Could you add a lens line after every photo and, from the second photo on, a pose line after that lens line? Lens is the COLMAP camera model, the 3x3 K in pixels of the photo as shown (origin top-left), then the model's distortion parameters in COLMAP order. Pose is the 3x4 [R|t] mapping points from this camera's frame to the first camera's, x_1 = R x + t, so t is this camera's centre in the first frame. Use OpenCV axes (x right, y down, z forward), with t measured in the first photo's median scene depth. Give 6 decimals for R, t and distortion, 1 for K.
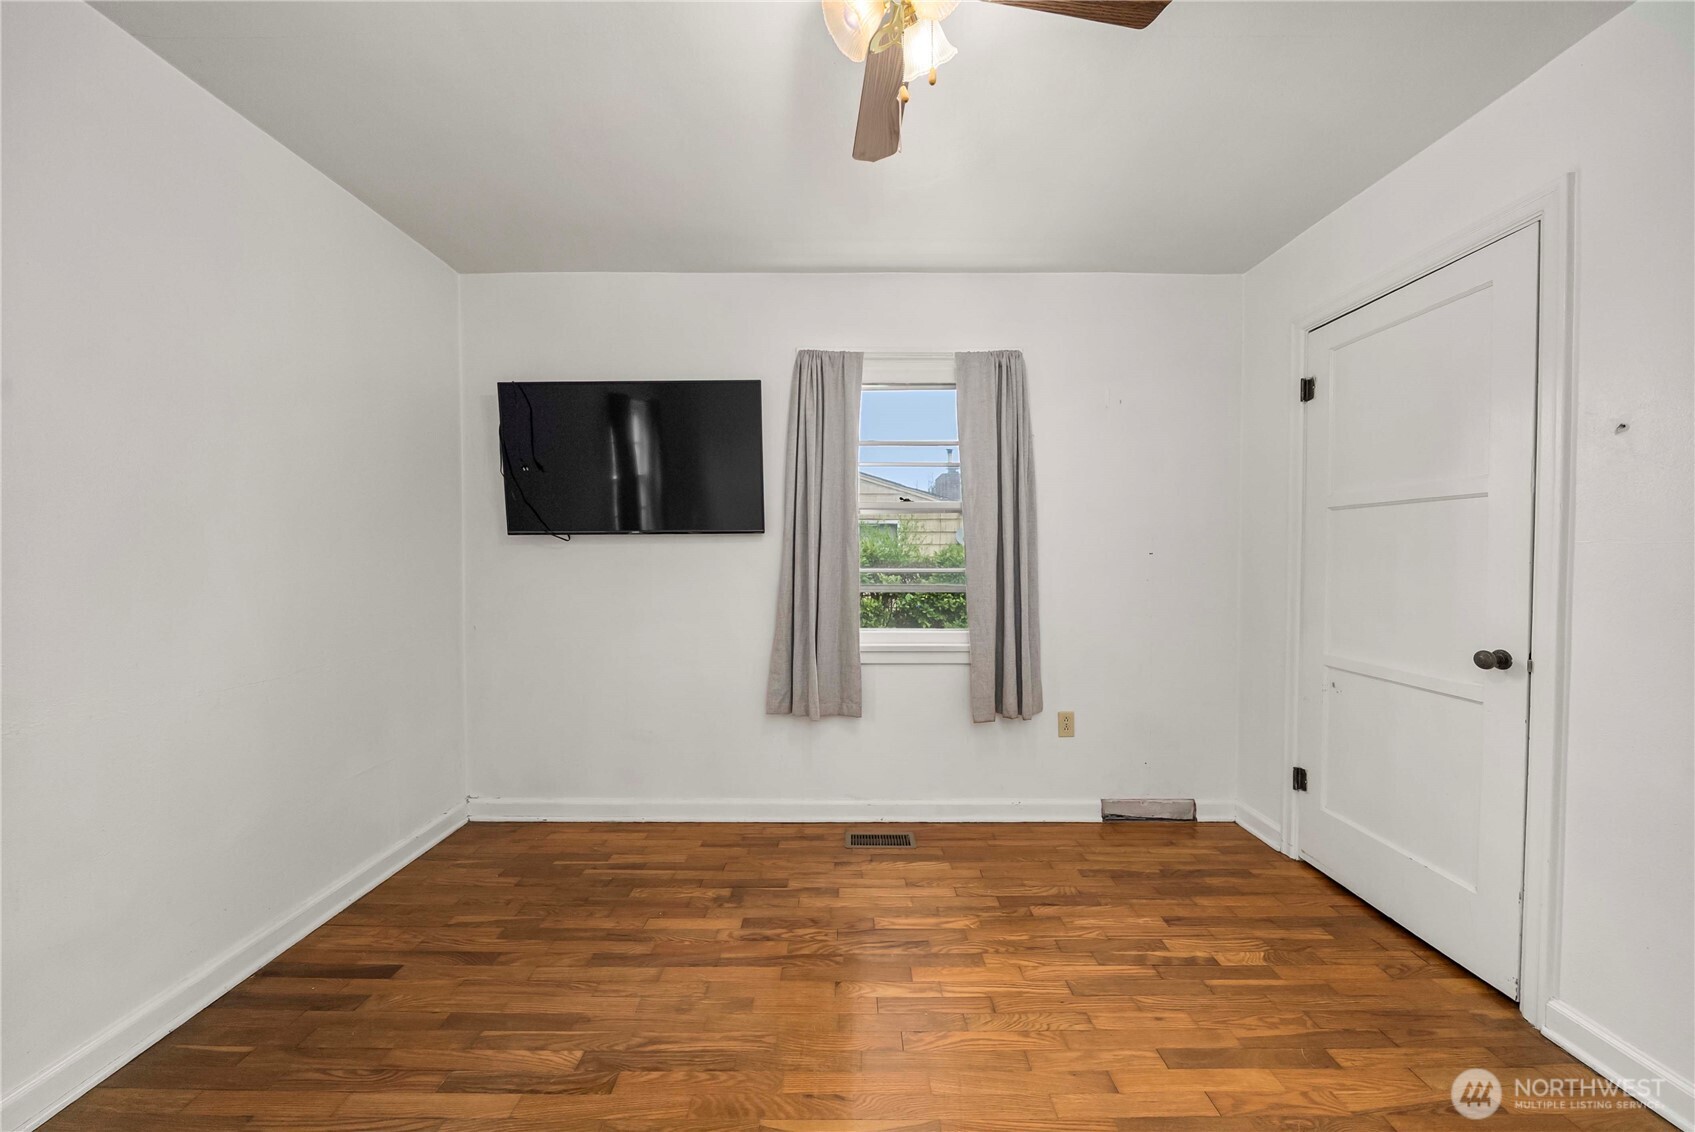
lens RADIAL K [[586.1, 0, 847.5], [0, 586.1, 566.0], [0, 0, 1]] dist [-0.004593, -0.000130]
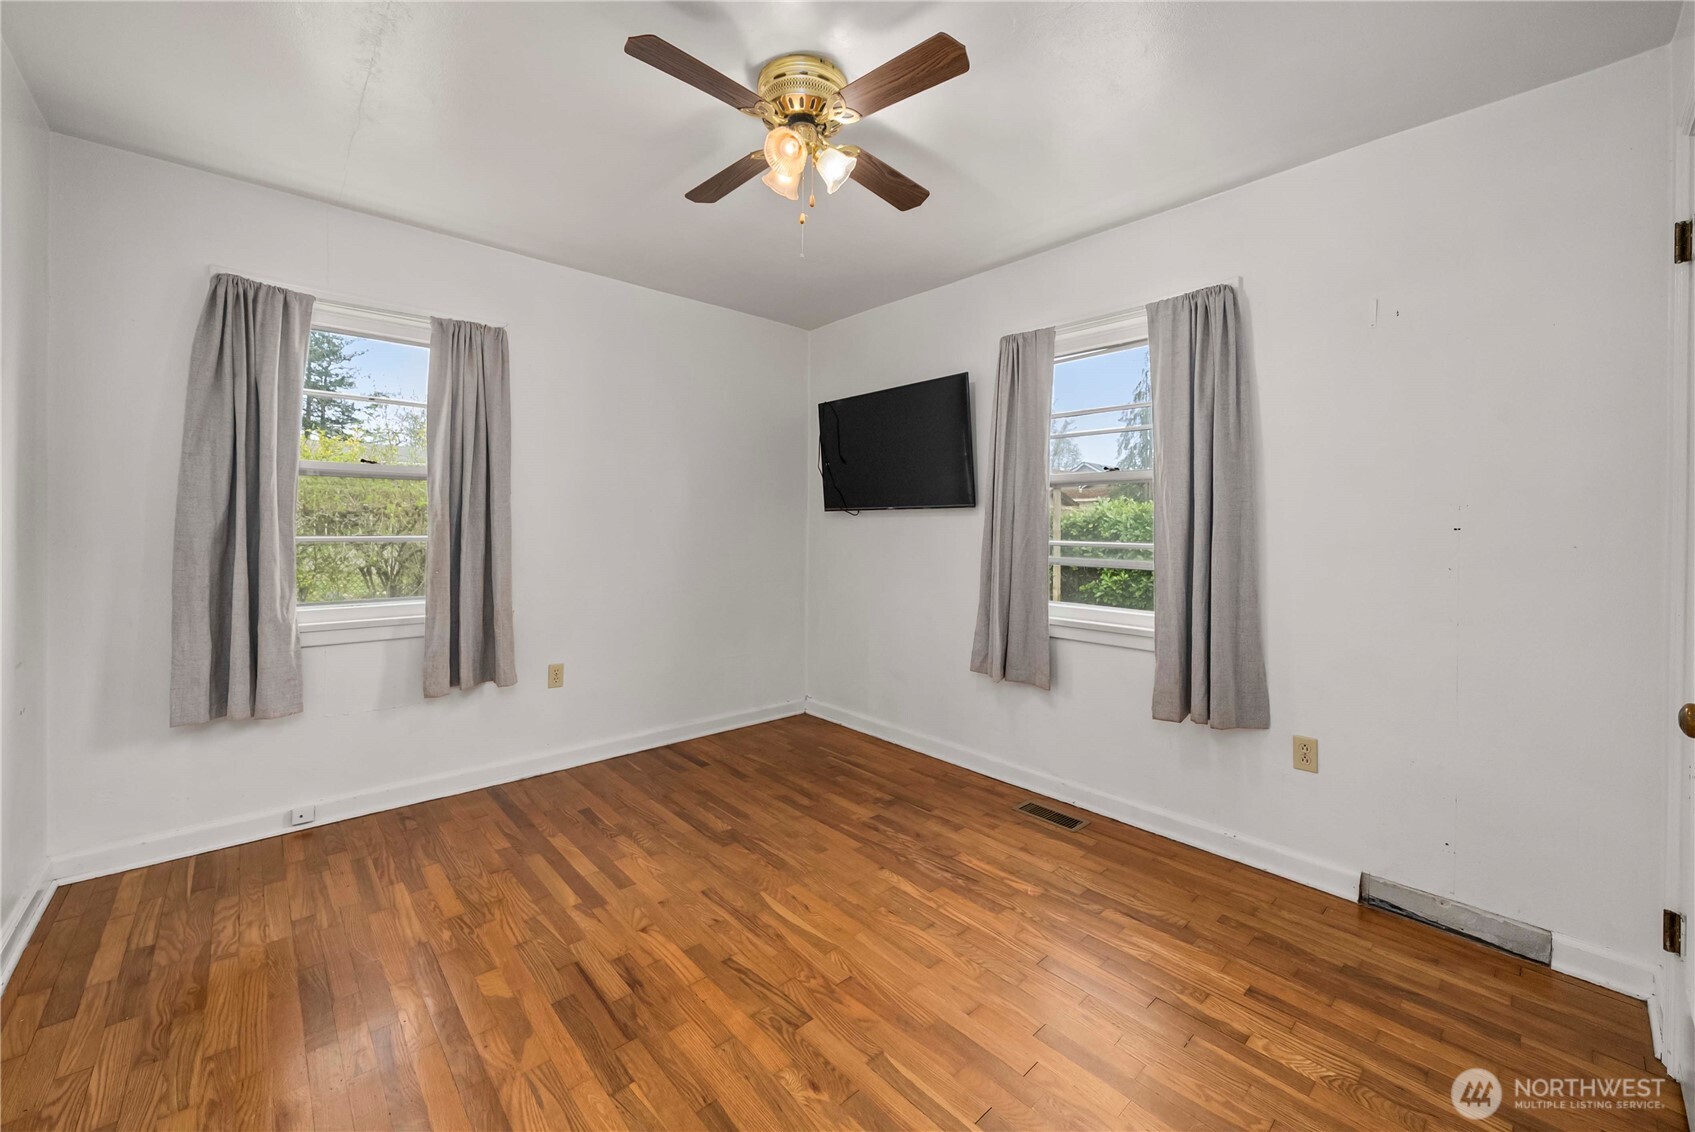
lens RADIAL K [[652.6, 0, 845.5], [0, 652.6, 525.4], [0, 0, 1]] dist [-0.001314, -0.000253]
pose [[0.676442, 0.005250, -0.736478, 0.655714], [-0.023175, 0.999631, -0.014159, 0.001627], [0.736132, 0.026645, 0.676314, -0.014875]]
